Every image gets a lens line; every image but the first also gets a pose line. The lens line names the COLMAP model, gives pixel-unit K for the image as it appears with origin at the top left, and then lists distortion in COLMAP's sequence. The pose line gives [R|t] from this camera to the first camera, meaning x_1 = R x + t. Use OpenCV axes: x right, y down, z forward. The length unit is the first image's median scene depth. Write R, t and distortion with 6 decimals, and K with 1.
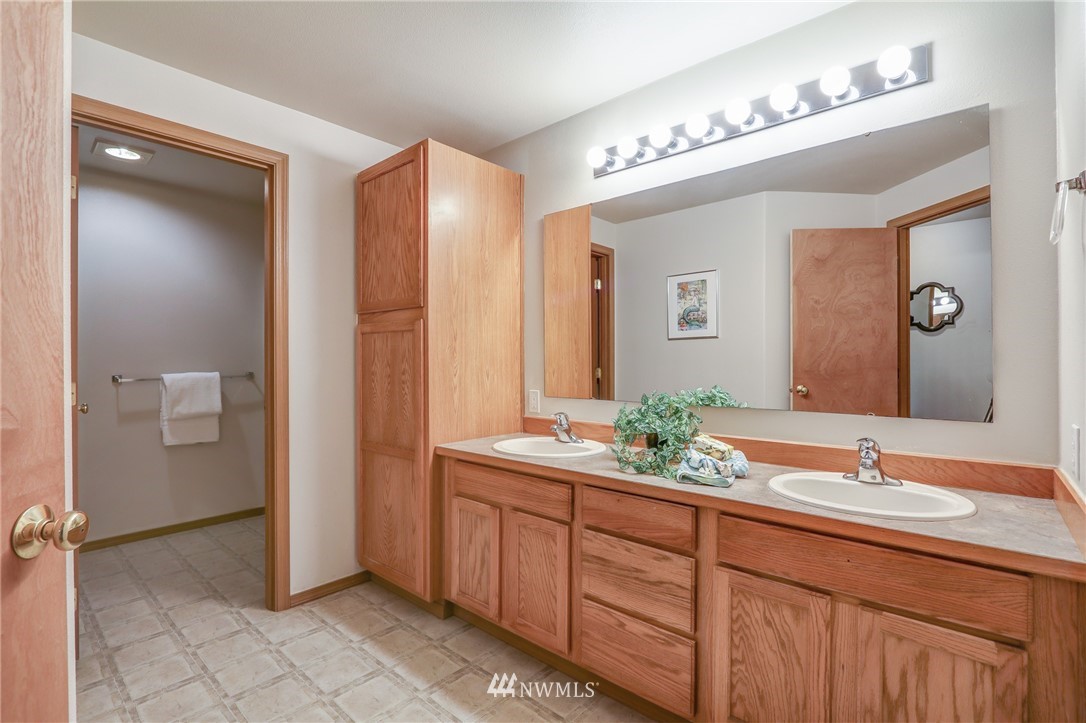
lens RADIAL K [[509.2, 0, 537.8], [0, 509.2, 362.0], [0, 0, 1]] dist [0.000409, -0.000151]
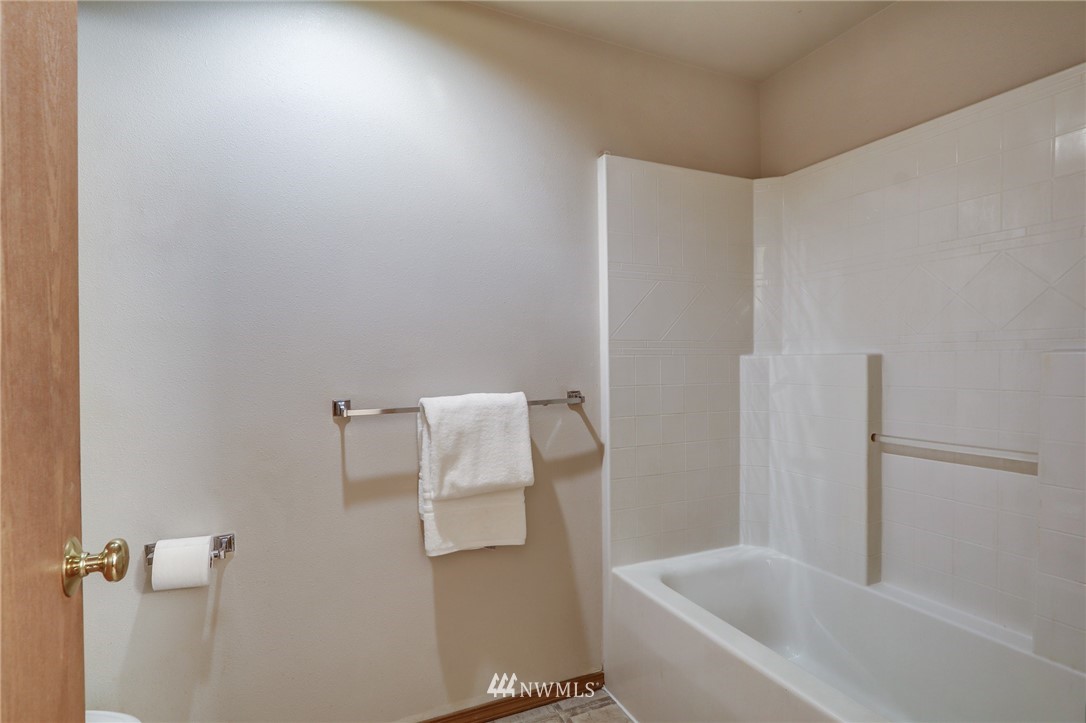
lens RADIAL K [[552.4, 0, 545.3], [0, 552.4, 365.5], [0, 0, 1]] dist [0.000235, -0.000032]
pose [[0.914415, -0.014631, -0.404512, -0.433124], [0.011329, 0.999880, -0.010556, 0.001010], [0.404618, 0.005069, 0.914472, 0.587971]]
